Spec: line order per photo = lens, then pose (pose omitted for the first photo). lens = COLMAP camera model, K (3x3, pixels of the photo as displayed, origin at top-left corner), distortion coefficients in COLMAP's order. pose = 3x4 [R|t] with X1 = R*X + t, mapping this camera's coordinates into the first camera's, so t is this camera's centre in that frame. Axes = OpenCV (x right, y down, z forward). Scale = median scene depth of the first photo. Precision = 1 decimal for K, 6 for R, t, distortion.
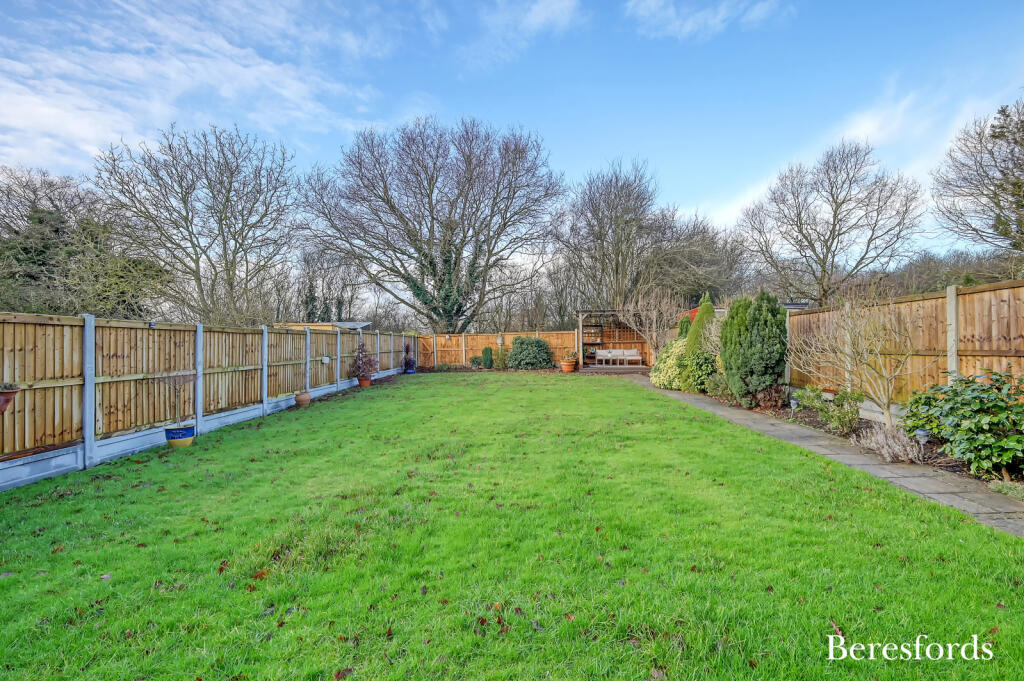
lens RADIAL K [[445.8, 0, 513.8], [0, 445.8, 340.0], [0, 0, 1]] dist [-0.002399, 0.001107]
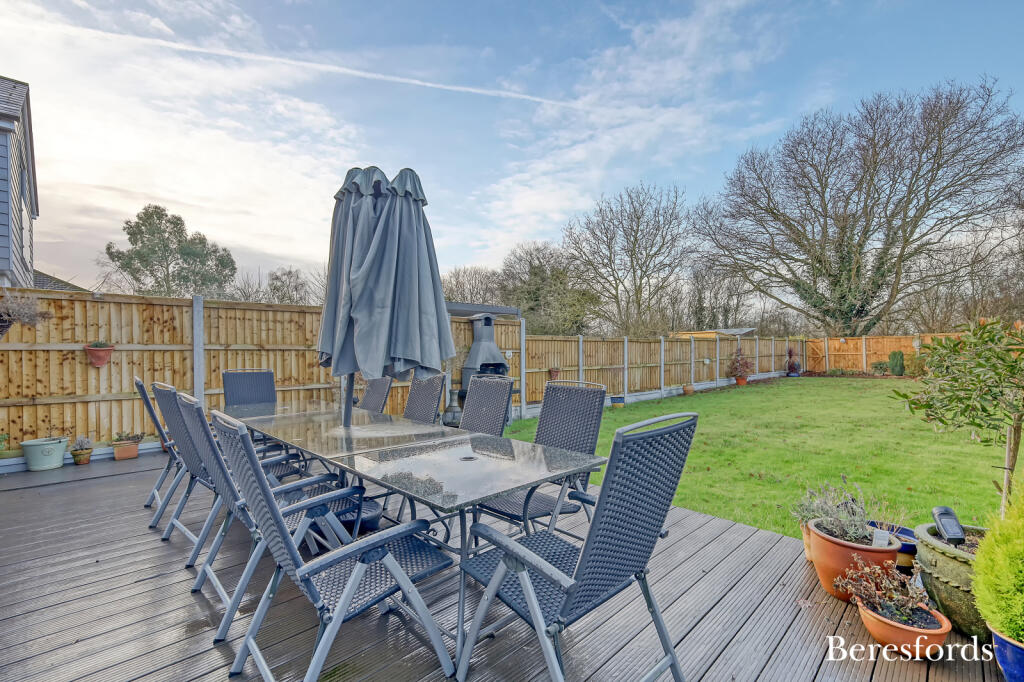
lens RADIAL K [[445.8, 0, 508.2], [0, 445.8, 357.9], [0, 0, 1]] dist [-0.002399, 0.001107]
pose [[0.664116, 0.009987, -0.747563, 0.090141], [0.012941, 0.999607, 0.024851, -0.002423], [0.747517, -0.026178, 0.663726, -0.157894]]
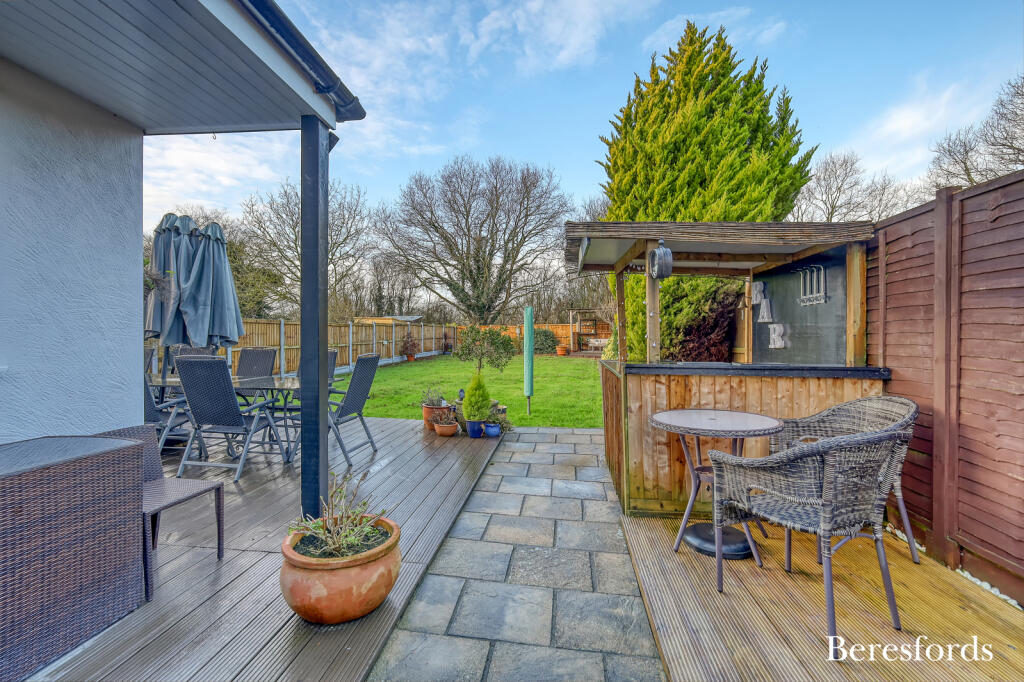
lens RADIAL K [[445.8, 0, 503.2], [0, 445.8, 346.1], [0, 0, 1]] dist [-0.002399, 0.001107]
pose [[0.985917, 0.016772, -0.166394, 0.145920], [-0.010440, 0.999190, 0.038854, -0.004185], [0.166911, -0.036570, 0.985294, -0.278200]]
